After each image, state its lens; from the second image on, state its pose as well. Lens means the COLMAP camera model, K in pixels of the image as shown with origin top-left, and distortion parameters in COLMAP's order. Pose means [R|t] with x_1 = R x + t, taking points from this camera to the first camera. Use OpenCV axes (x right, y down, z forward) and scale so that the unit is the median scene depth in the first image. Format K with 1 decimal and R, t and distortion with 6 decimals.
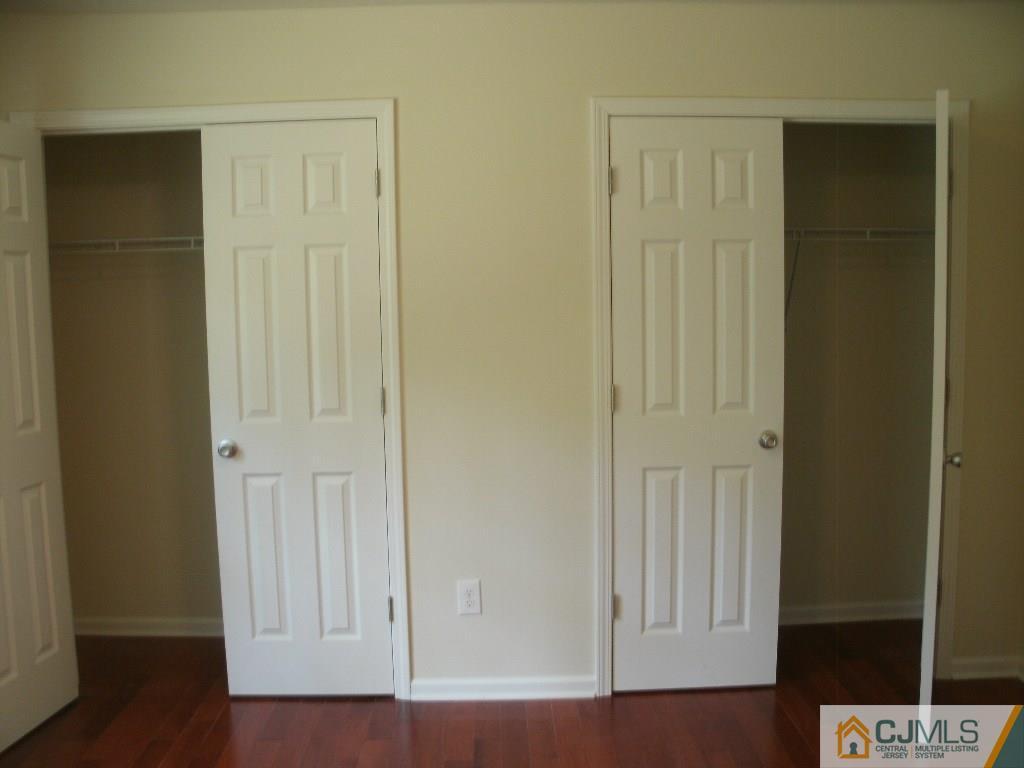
lens RADIAL K [[1075.4, 0, 512.3], [0, 1075.4, 400.5], [0, 0, 1]] dist [-0.319351, 0.443227]
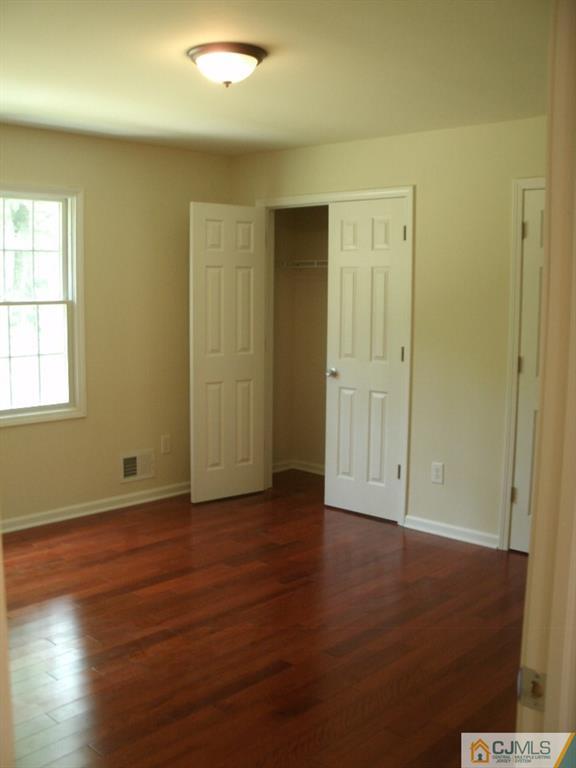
lens RADIAL K [[806.5, 0, 288.0], [0, 806.5, 384.0], [0, 0, 1]] dist [-0.319351, 0.443227]
pose [[0.711082, 0.104687, -0.695272, 0.676908], [-0.099719, 0.993874, 0.047661, 0.005475], [0.696002, 0.035441, 0.717165, -0.095626]]
